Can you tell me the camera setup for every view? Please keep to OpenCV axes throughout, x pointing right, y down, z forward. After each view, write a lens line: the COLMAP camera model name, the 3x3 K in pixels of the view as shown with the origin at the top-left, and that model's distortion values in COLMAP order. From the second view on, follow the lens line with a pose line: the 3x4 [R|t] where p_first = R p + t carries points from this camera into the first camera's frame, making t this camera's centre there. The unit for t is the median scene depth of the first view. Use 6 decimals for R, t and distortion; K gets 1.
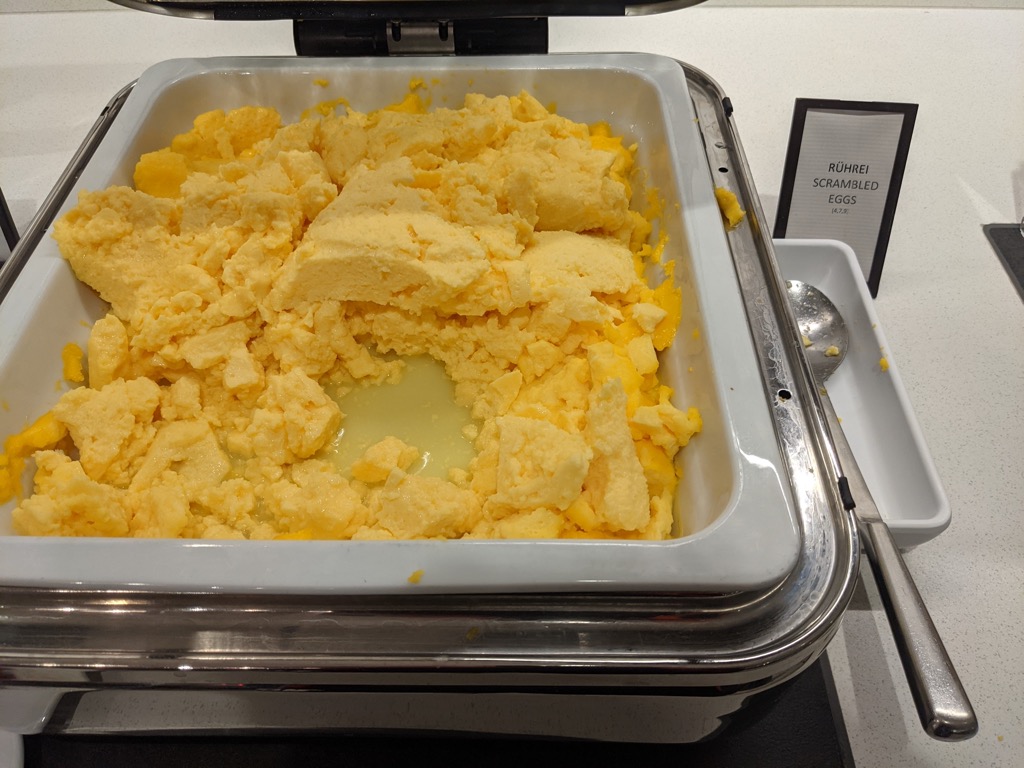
lens RADIAL K [[821.9, 0, 512.0], [0, 821.9, 384.0], [0, 0, 1]] dist [0.013493, -0.000807]
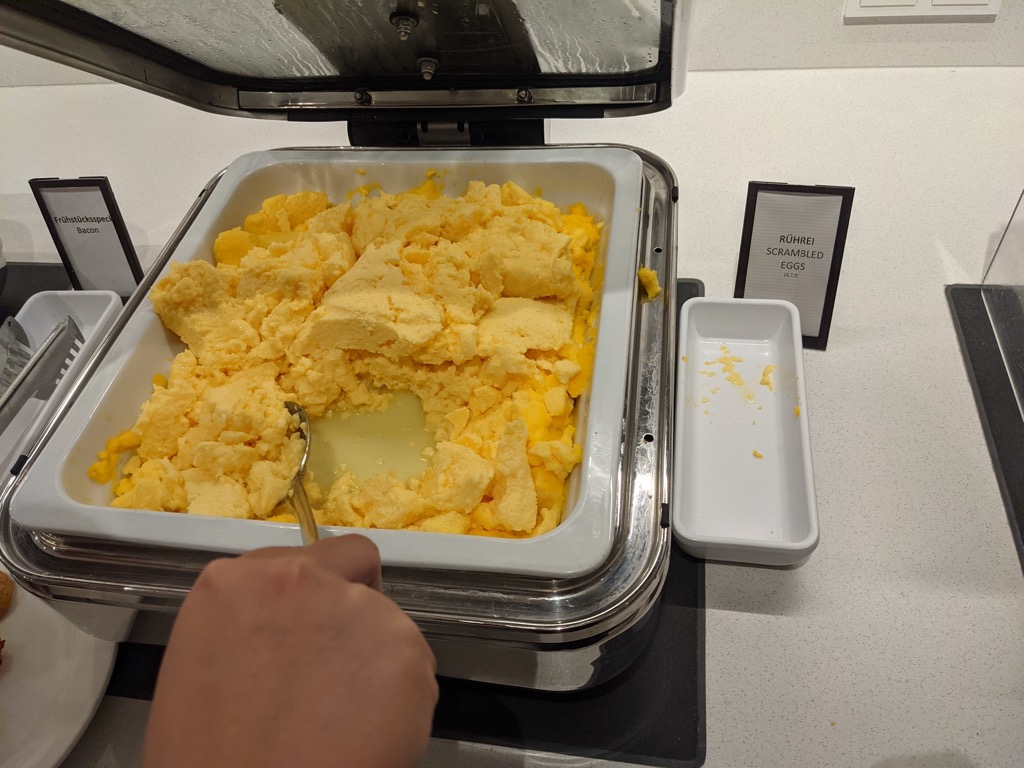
lens RADIAL K [[801.3, 0, 512.0], [0, 801.3, 384.0], [0, 0, 1]] dist [0.050791, 0.000930]
pose [[0.987041, 0.045221, -0.153961, 0.266966], [-0.045252, 0.998970, 0.003305, -0.058821], [0.153952, 0.003705, 0.988071, -0.267002]]
